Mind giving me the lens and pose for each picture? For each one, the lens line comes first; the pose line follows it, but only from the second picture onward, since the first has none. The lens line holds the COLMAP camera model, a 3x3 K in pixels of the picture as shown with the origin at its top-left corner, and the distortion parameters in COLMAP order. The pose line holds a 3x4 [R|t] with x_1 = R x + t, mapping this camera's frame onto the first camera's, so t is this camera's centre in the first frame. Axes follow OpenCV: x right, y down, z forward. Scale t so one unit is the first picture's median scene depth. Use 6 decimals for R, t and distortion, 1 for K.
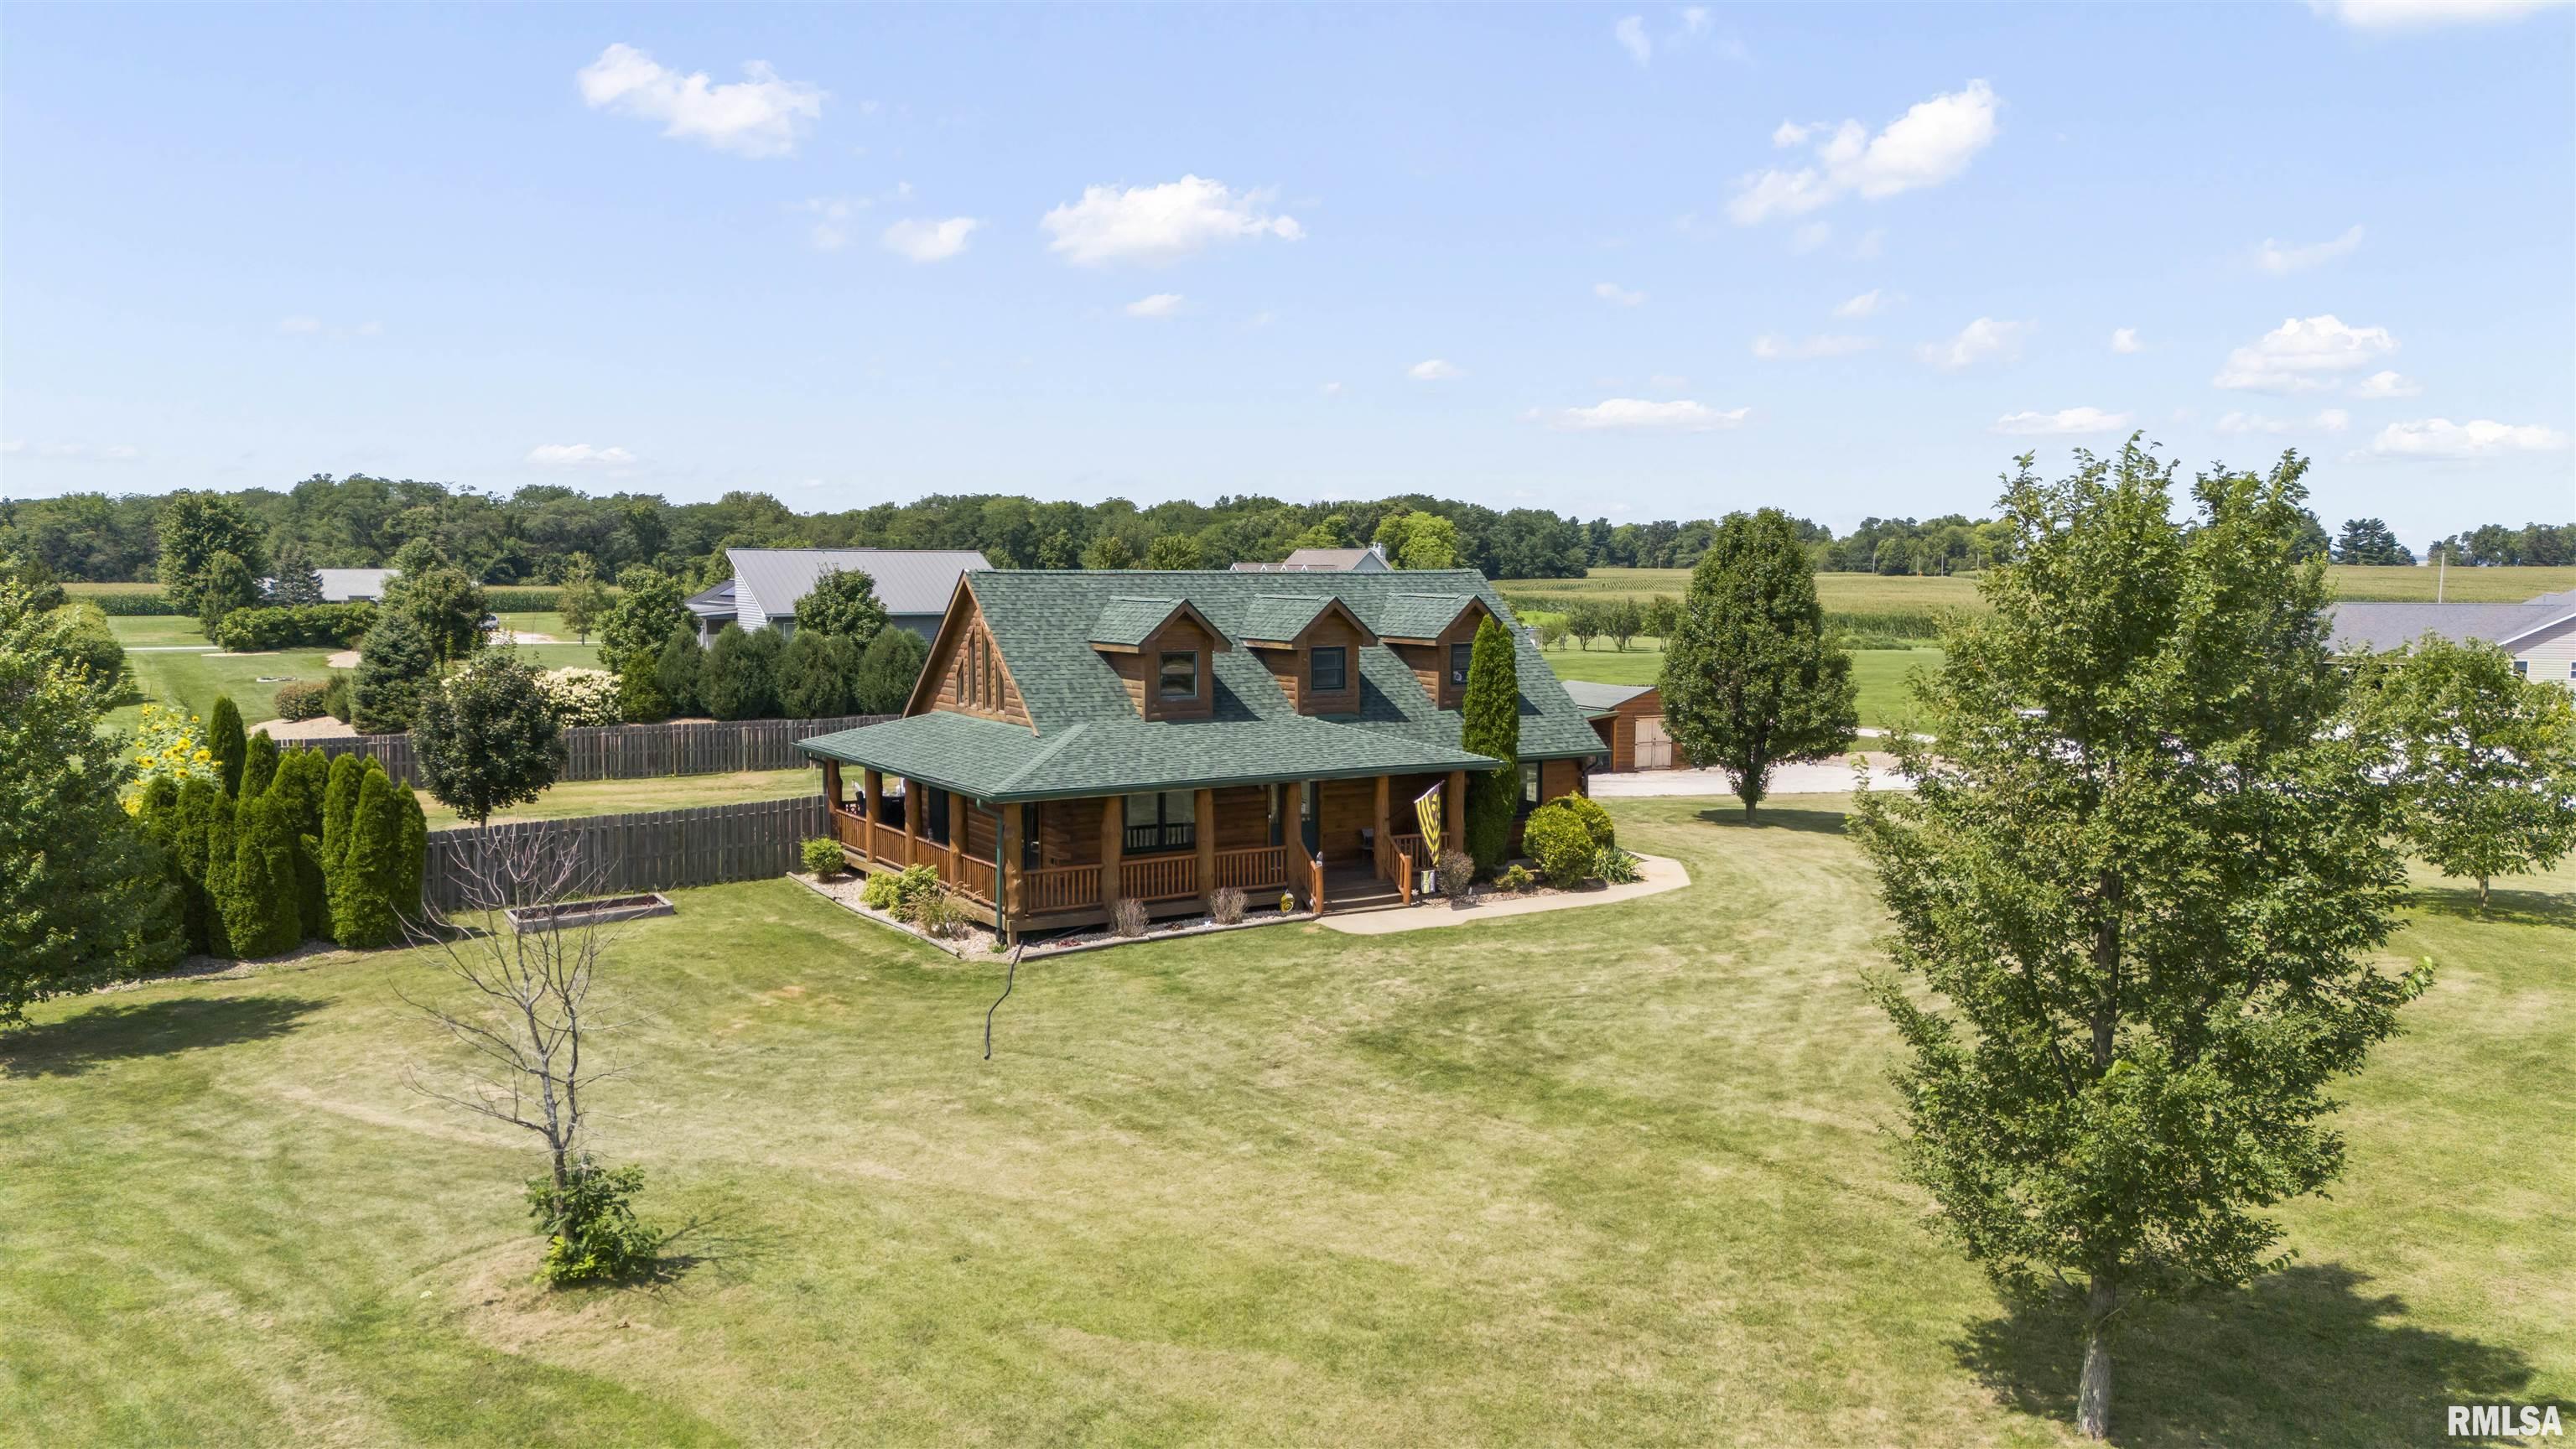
lens RADIAL K [[1890.7, 0, 1281.9], [0, 1890.7, 702.8], [0, 0, 1]] dist [0.048841, -0.012058]
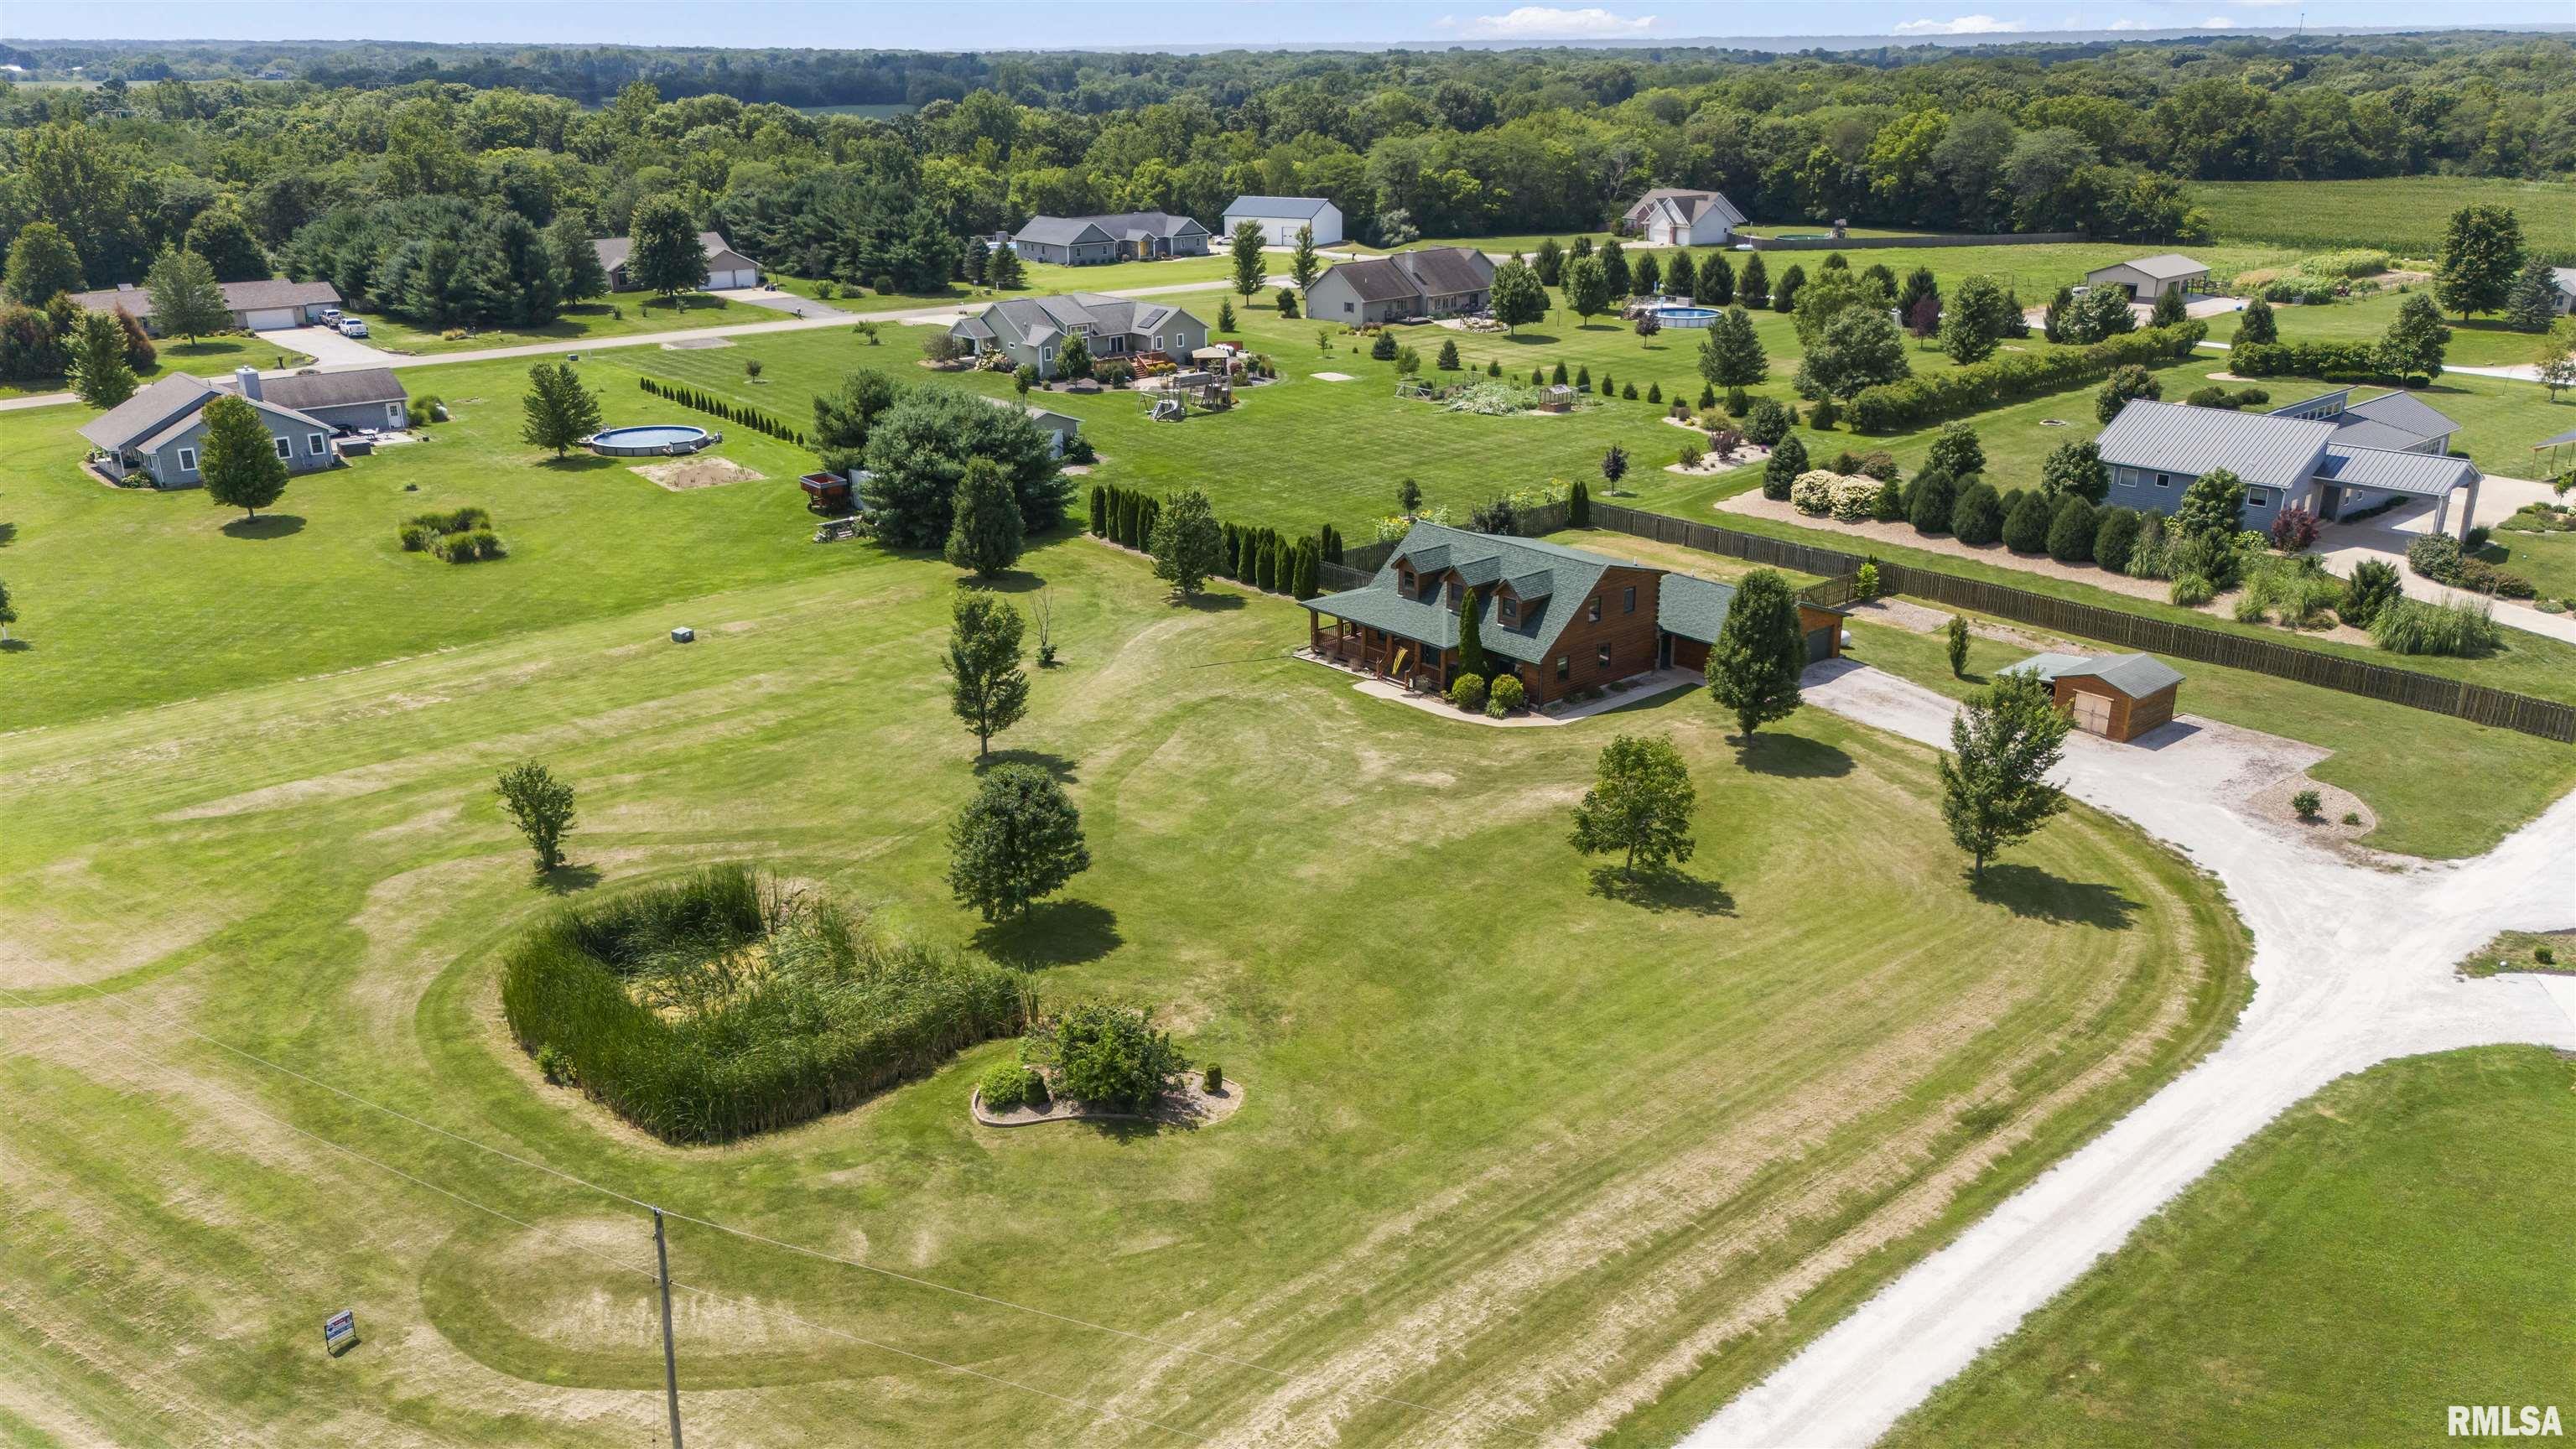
lens RADIAL K [[1890.7, 0, 1276.0], [0, 1890.7, 724.1], [0, 0, 1]] dist [0.048841, -0.012058]
pose [[0.172675, 0.326873, -0.929159, 2.321302], [-0.065297, 0.945053, 0.320330, -0.627439], [0.982812, 0.005358, 0.184531, 0.330345]]
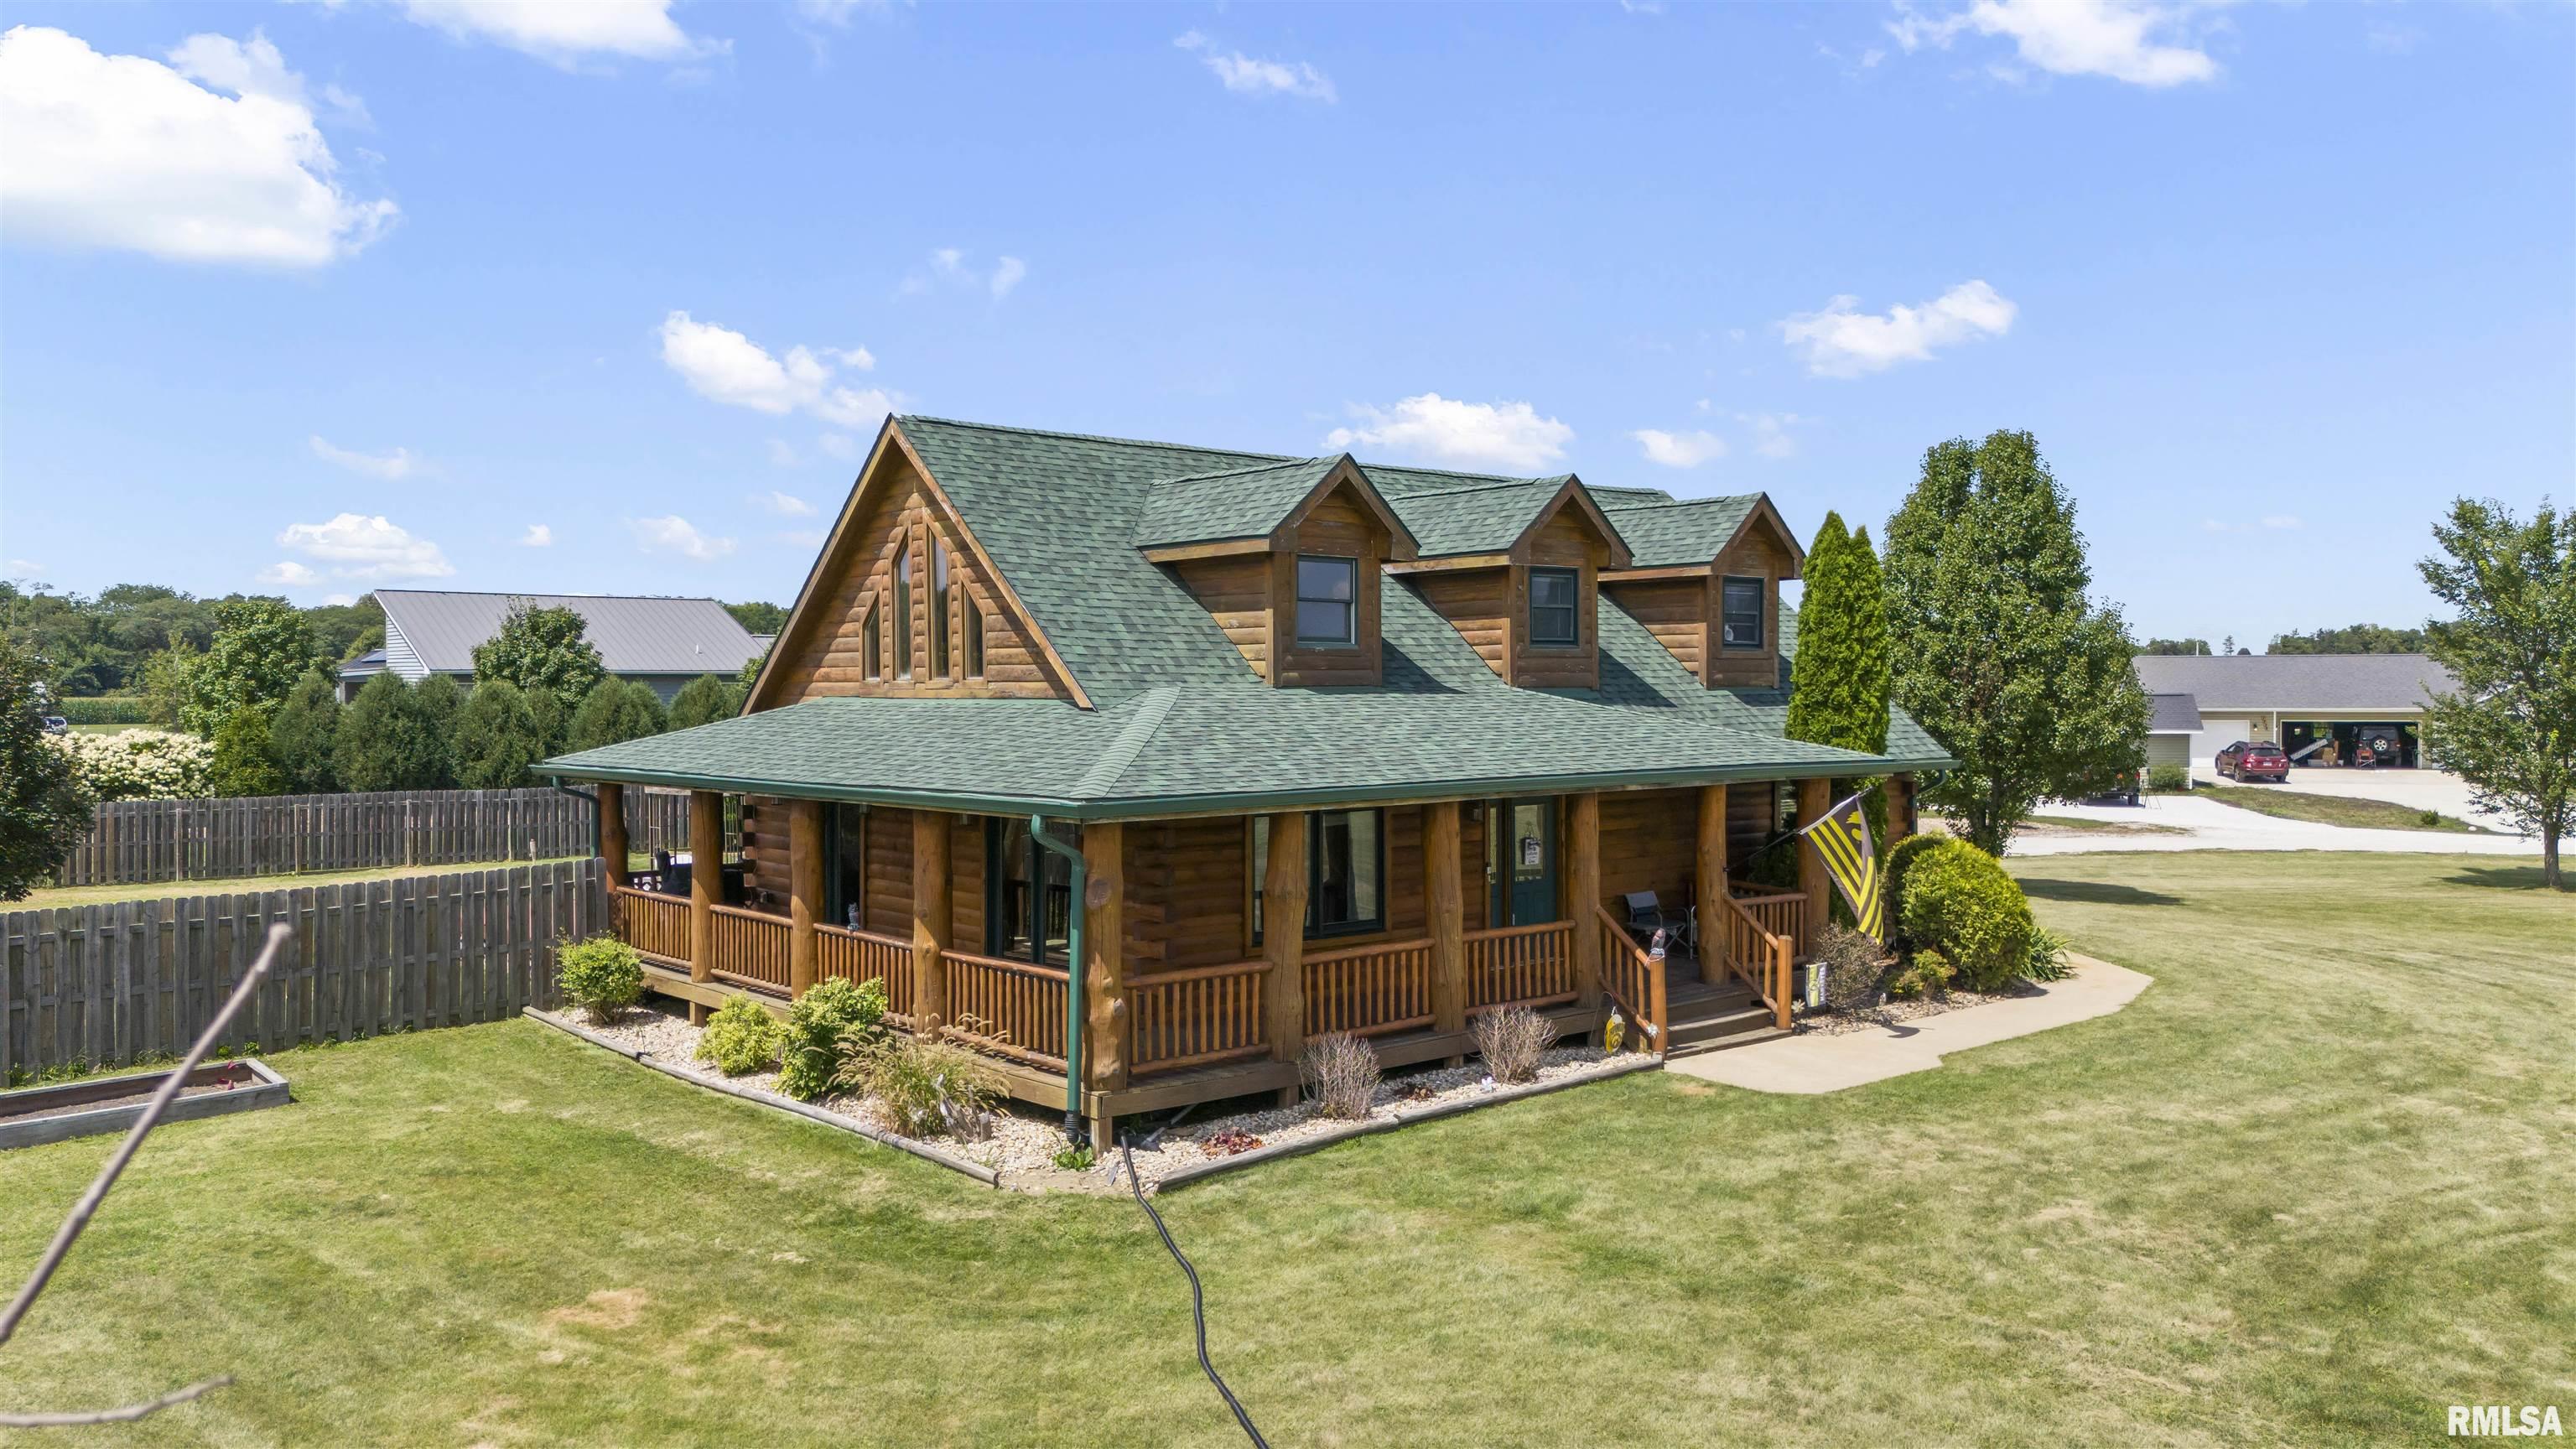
lens RADIAL K [[1890.7, 0, 1261.3], [0, 1890.7, 712.1], [0, 0, 1]] dist [0.048841, -0.012058]
pose [[0.987593, -0.007384, 0.156861, -0.150784], [0.016916, 0.998084, -0.059520, 0.045413], [-0.156121, 0.061435, 0.985826, 0.473048]]
